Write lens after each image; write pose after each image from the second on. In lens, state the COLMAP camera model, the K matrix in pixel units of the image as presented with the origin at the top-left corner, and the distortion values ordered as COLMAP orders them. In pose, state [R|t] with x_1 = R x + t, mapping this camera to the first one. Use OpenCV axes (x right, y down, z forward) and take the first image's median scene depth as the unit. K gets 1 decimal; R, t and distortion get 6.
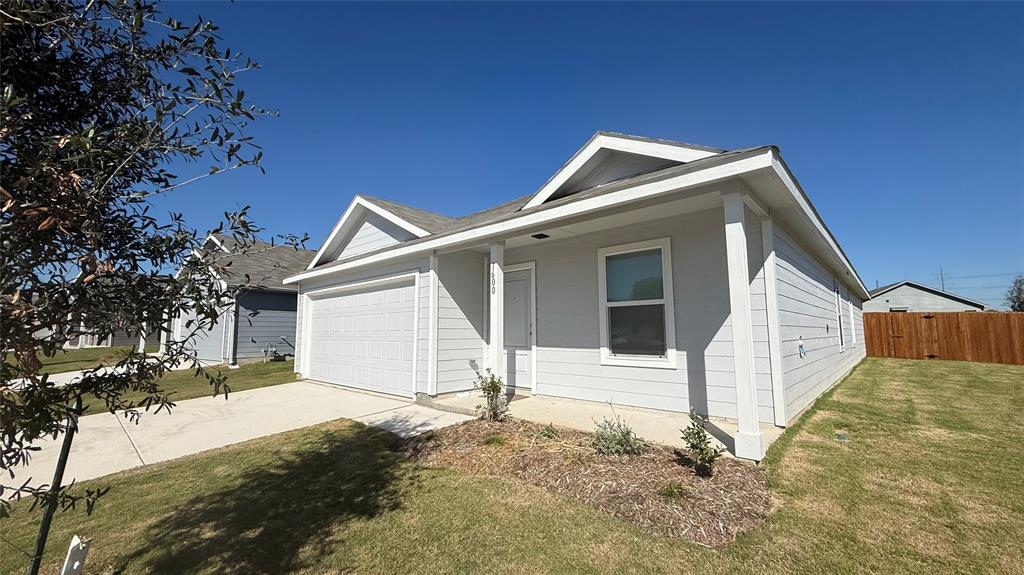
lens RADIAL K [[407.9, 0, 508.5], [0, 407.9, 288.5], [0, 0, 1]] dist [0.001312, -0.000069]
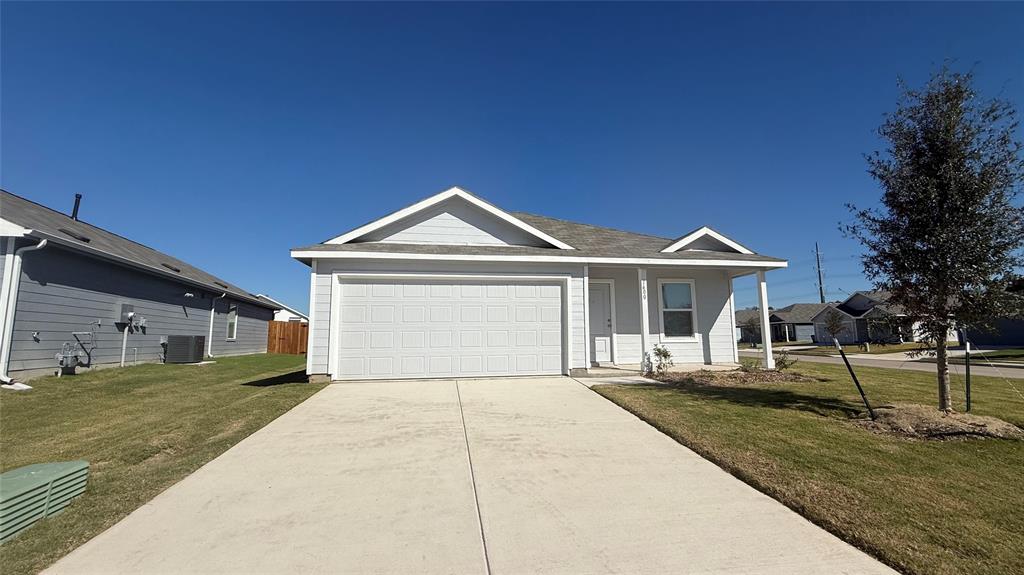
lens RADIAL K [[407.9, 0, 508.5], [0, 407.9, 288.5], [0, 0, 1]] dist [0.001312, -0.000069]
pose [[0.613280, 0.096512, 0.783947, -1.632099], [-0.078954, 0.995027, -0.060733, 0.110690], [-0.785909, -0.024650, 0.617850, 0.421770]]
